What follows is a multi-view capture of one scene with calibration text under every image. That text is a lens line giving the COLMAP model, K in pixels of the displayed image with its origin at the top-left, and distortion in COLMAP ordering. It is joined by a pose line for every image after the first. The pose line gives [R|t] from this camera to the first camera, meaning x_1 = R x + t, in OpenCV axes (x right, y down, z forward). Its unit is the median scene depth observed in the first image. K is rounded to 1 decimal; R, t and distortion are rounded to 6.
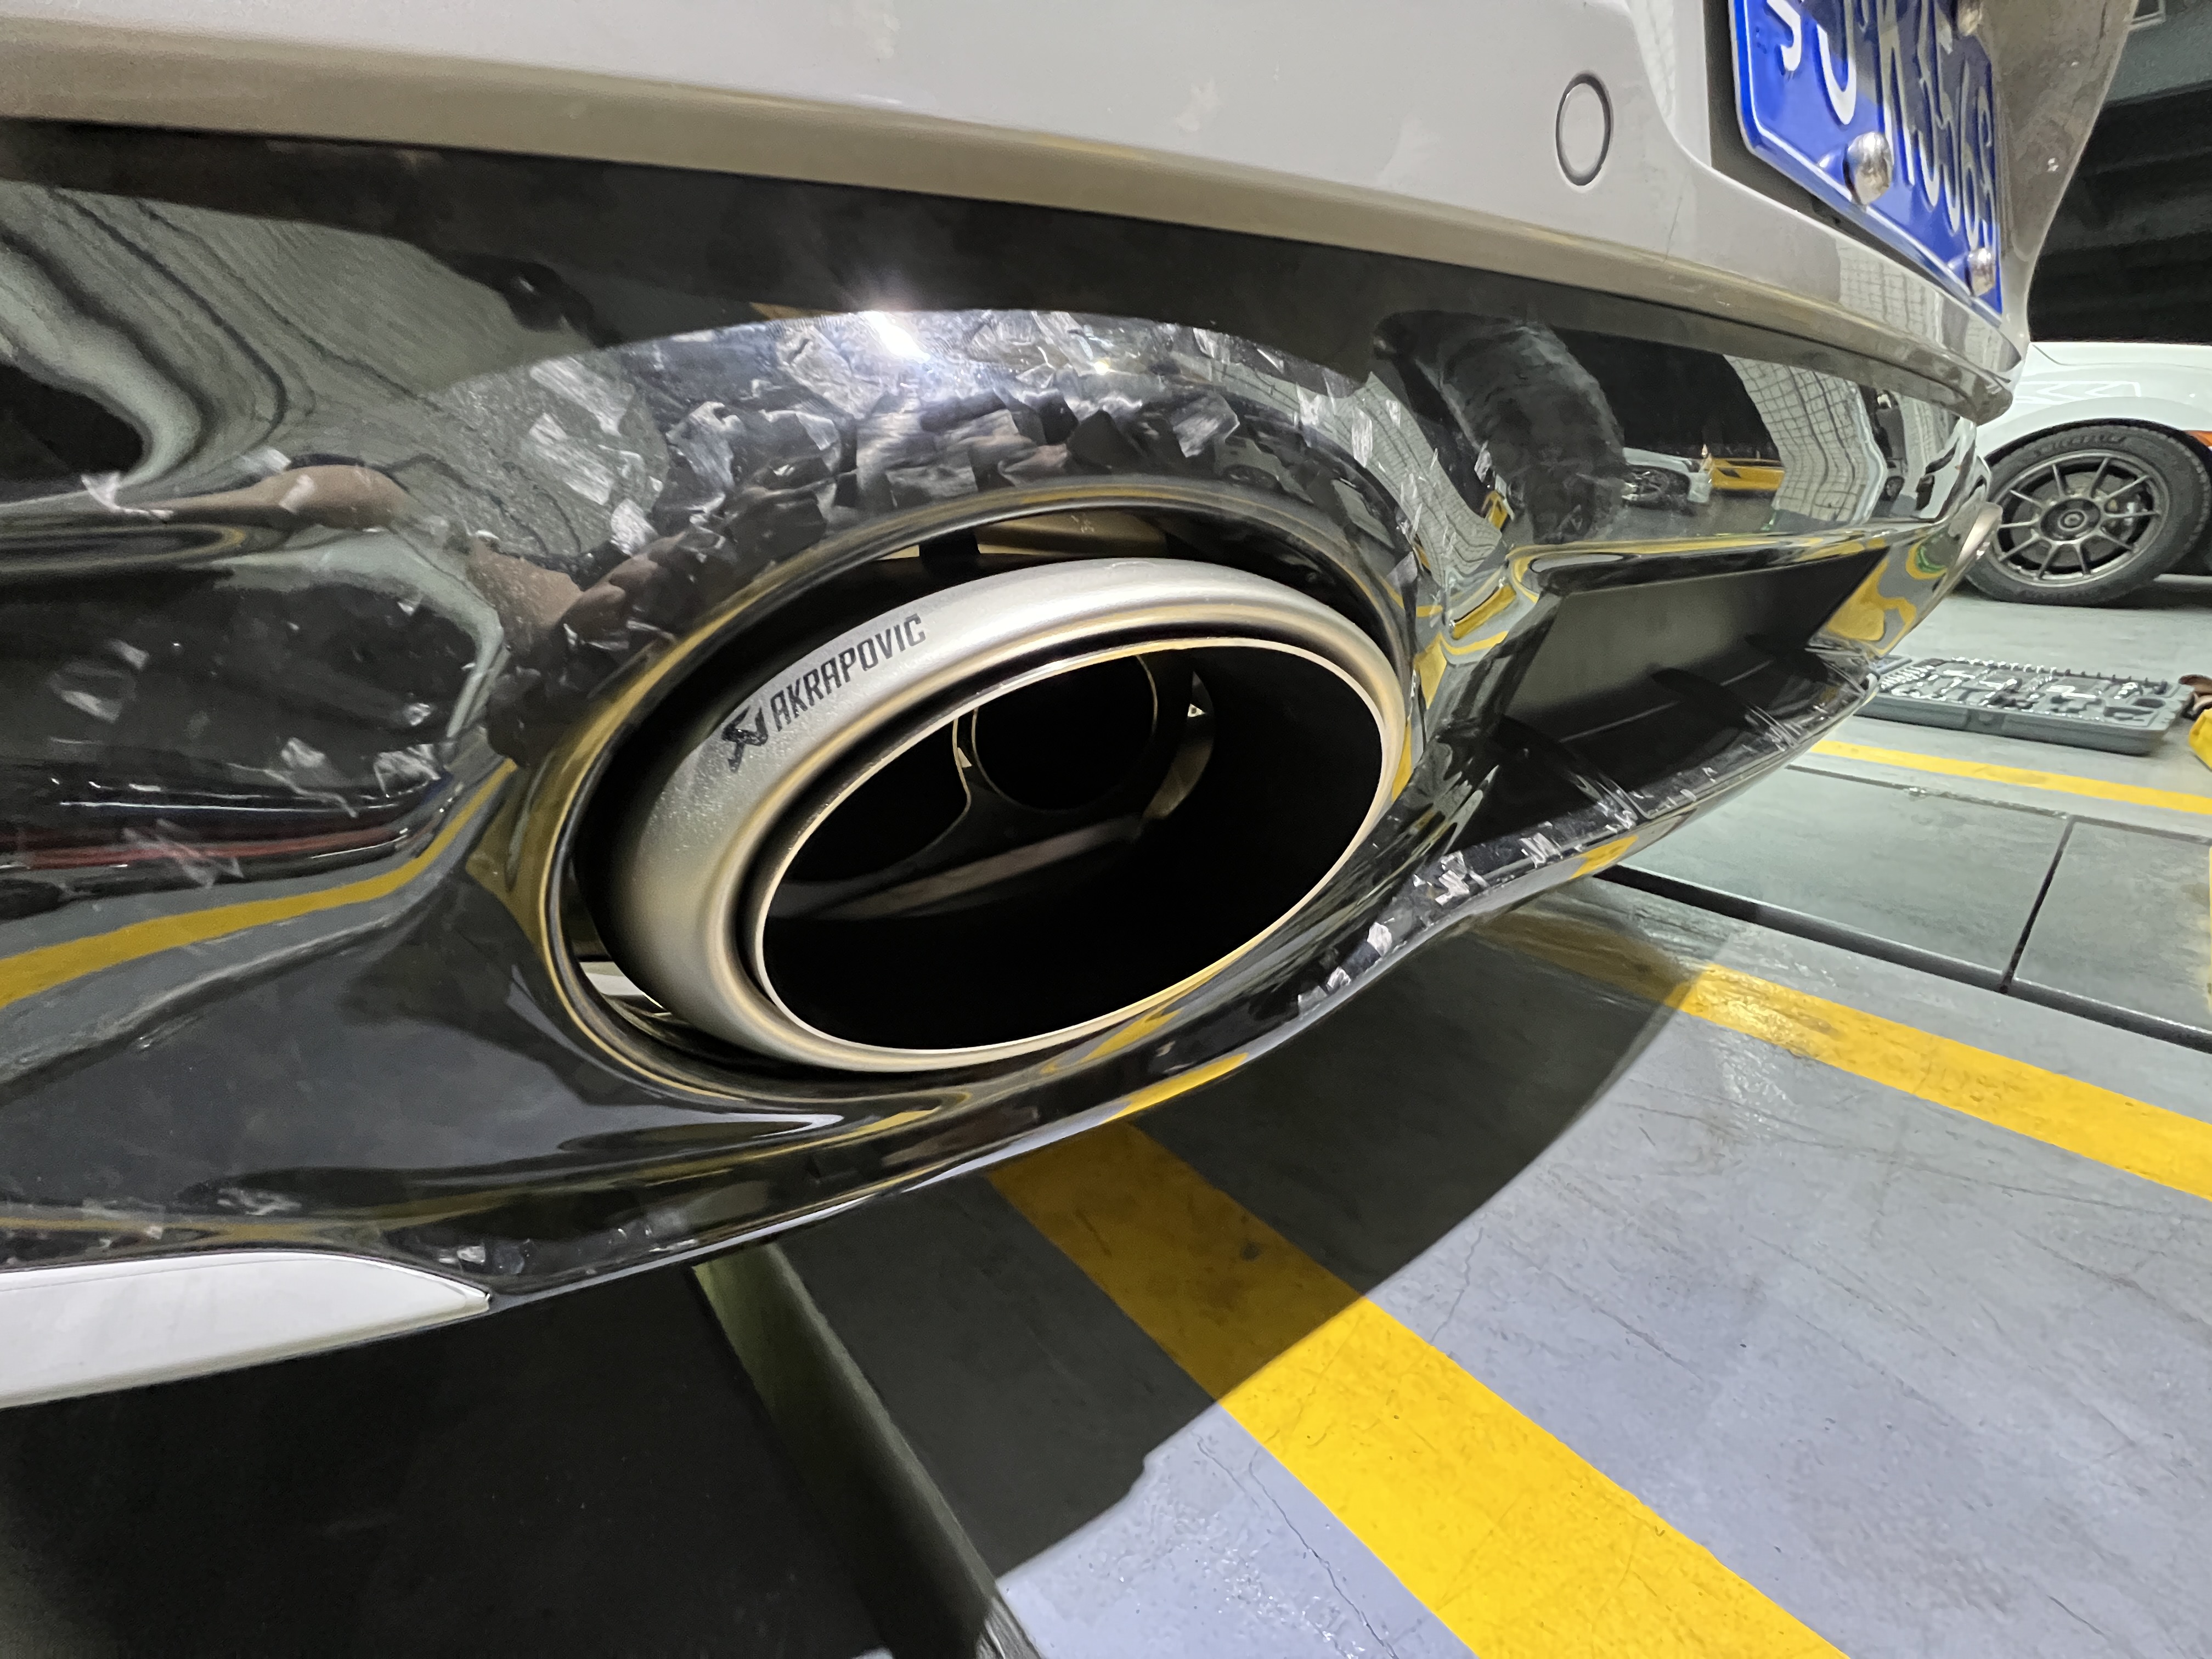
lens RADIAL K [[899.2, 0, 1106.0], [0, 899.2, 829.5], [0, 0, 1]] dist [-0.000643, 0.000001]
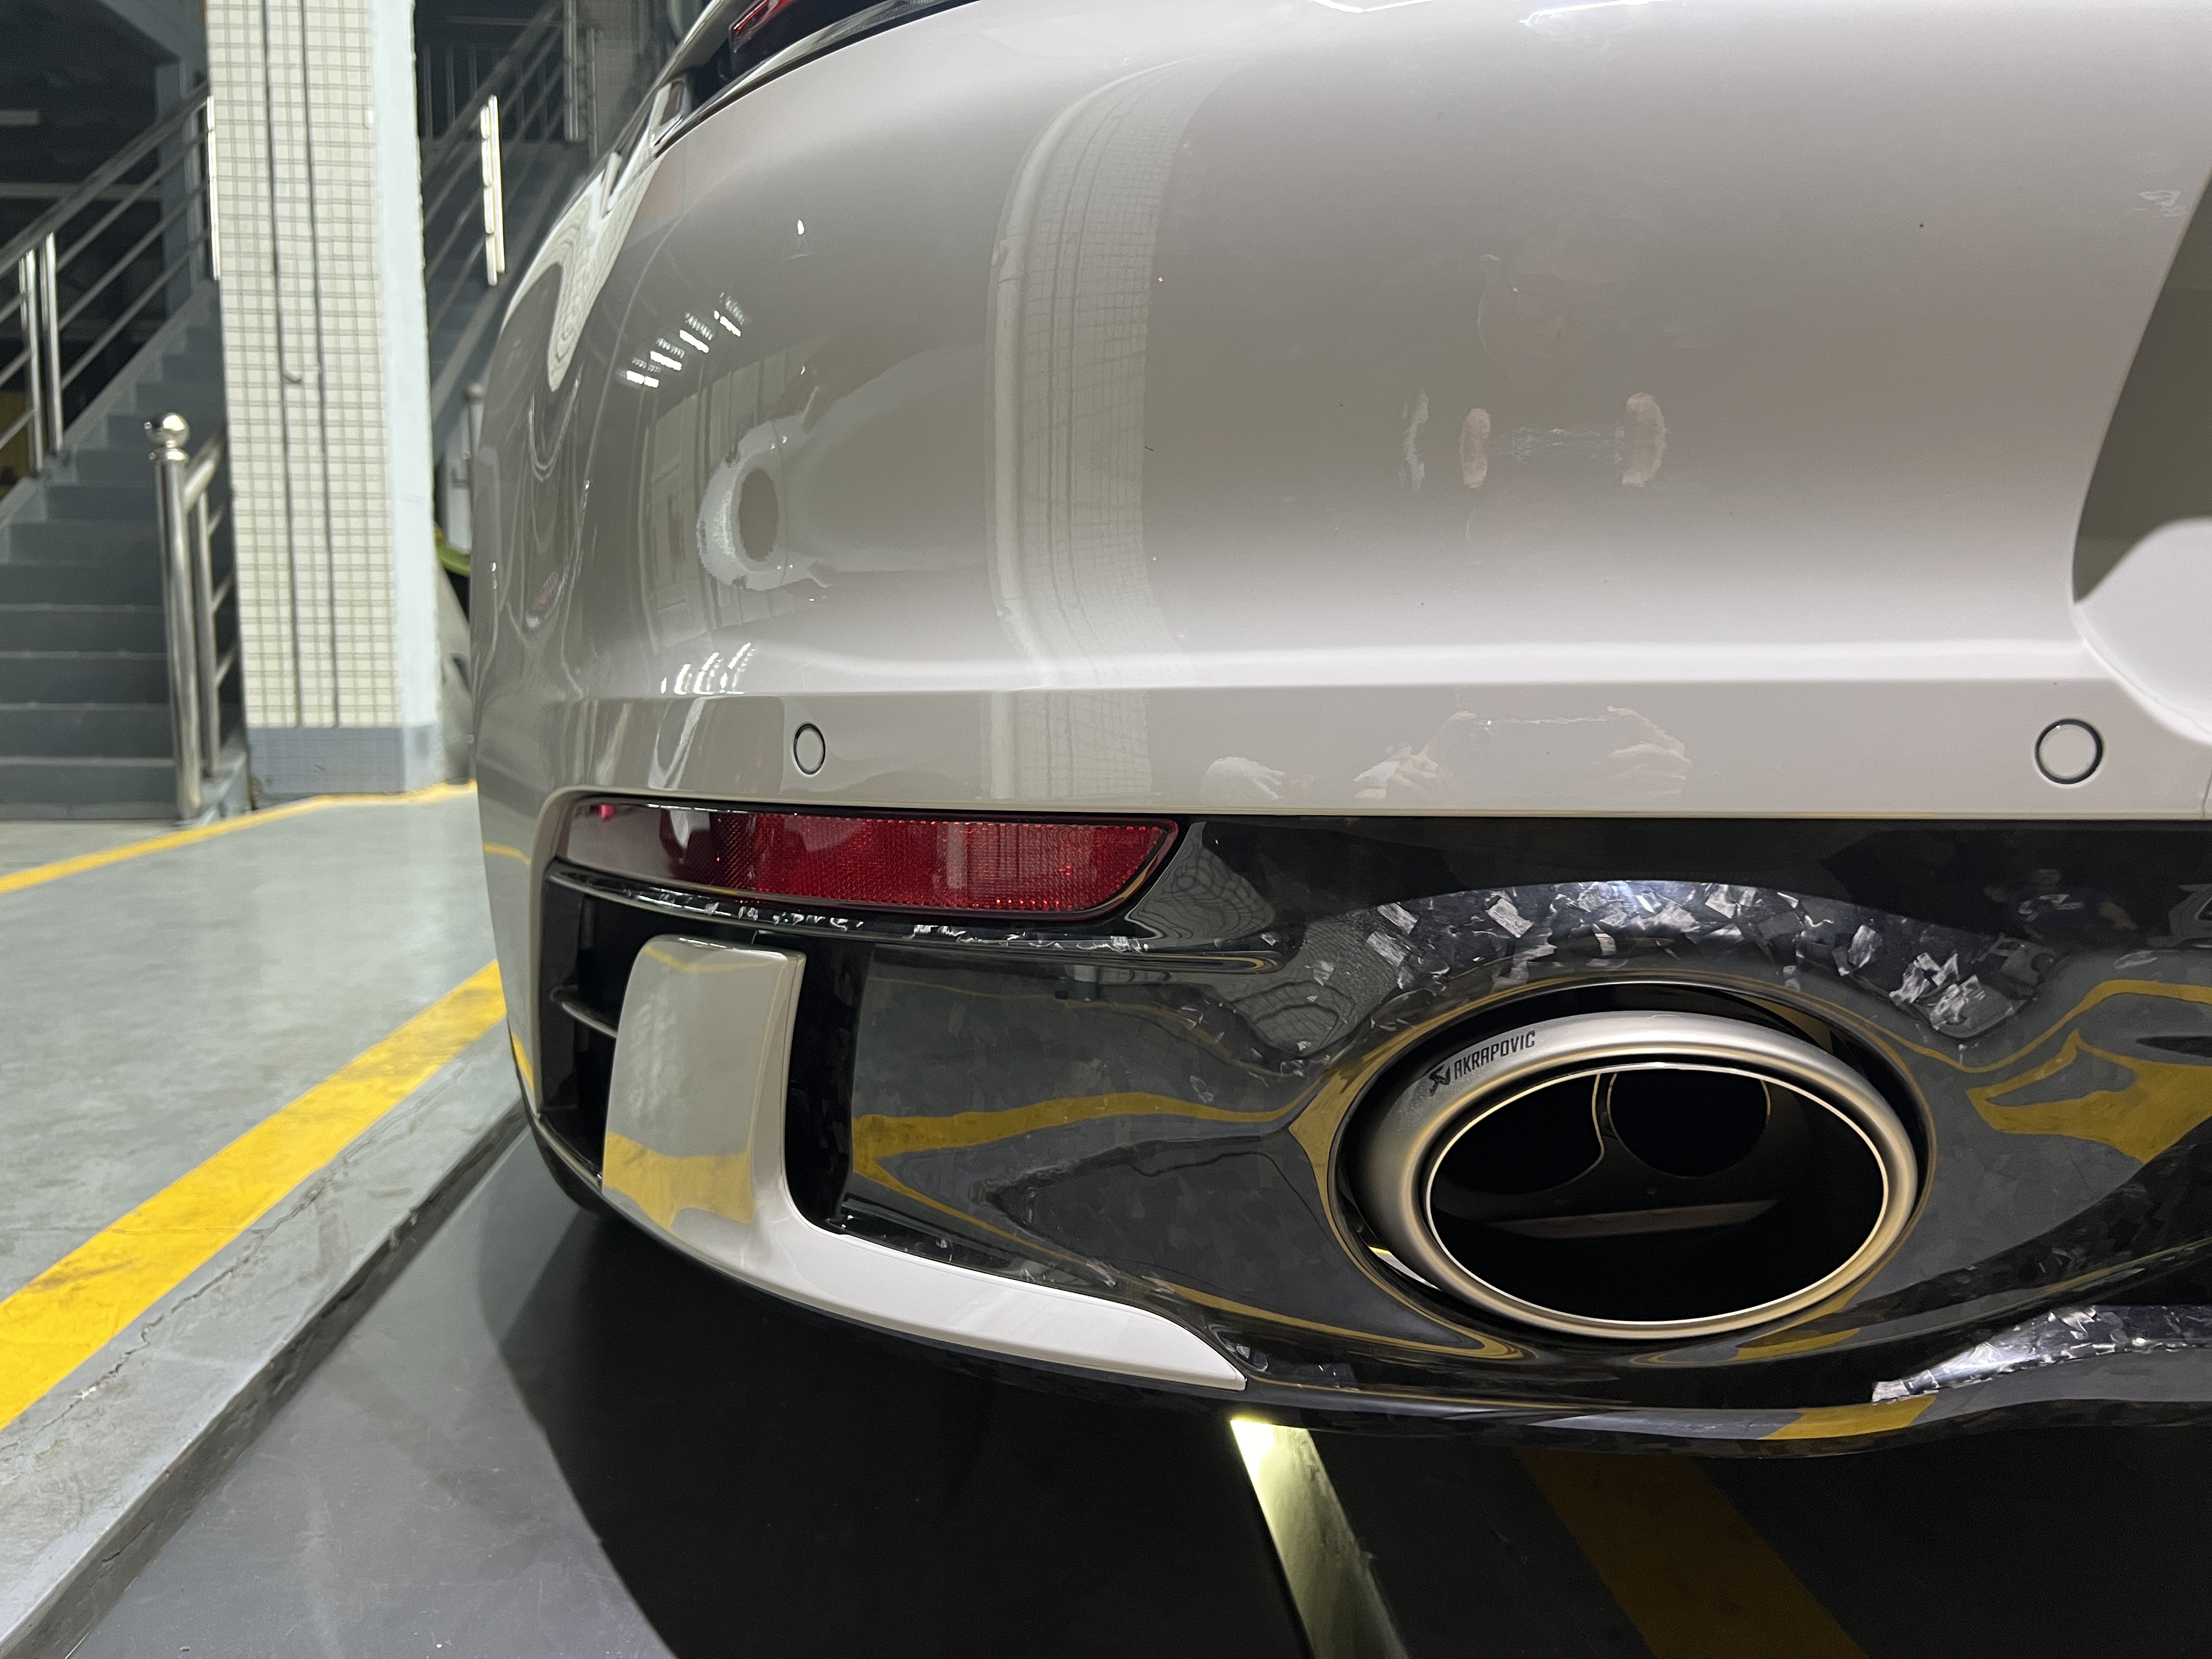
lens RADIAL K [[1743.2, 0, 1106.0], [0, 1743.2, 829.5], [0, 0, 1]] dist [0.033842, -0.001844]
pose [[0.815553, 0.075695, -0.573711, 1.148527], [-0.211853, 0.961636, -0.174280, 0.190771], [0.538509, 0.263677, 0.800301, -2.582866]]
